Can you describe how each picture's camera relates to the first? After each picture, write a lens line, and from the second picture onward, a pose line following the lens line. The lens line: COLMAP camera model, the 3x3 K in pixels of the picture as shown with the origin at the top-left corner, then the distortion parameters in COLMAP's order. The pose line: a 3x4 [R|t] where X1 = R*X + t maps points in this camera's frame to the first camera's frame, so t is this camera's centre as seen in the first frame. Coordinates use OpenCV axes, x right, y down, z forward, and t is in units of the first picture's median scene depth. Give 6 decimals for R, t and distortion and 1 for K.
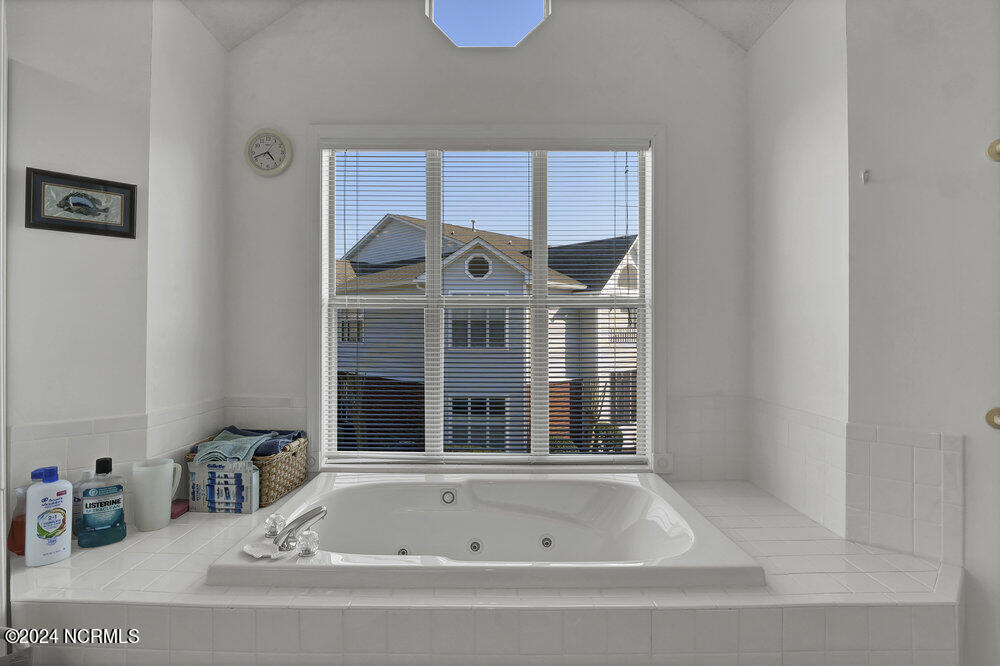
lens RADIAL K [[488.0, 0, 491.4], [0, 488.0, 324.0], [0, 0, 1]] dist [-0.001302, -0.000215]
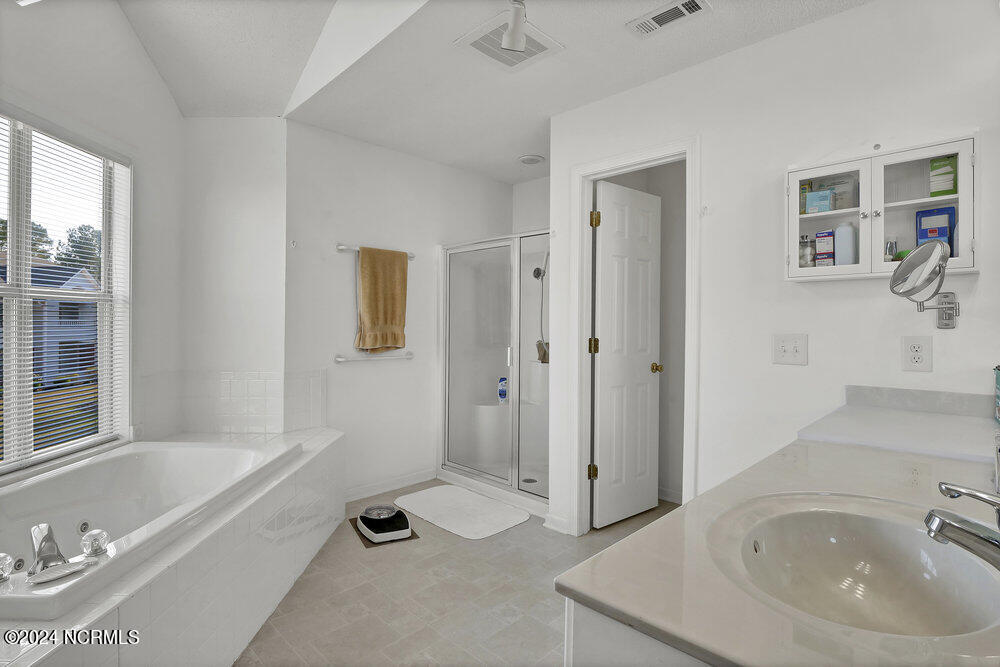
lens RADIAL K [[488.0, 0, 491.4], [0, 488.0, 324.5], [0, 0, 1]] dist [-0.001302, -0.000215]
pose [[-0.008697, -0.014517, 0.999857, -1.007781], [-0.049690, 0.998666, 0.014067, -0.047205], [-0.998727, -0.049561, -0.009407, 0.143180]]
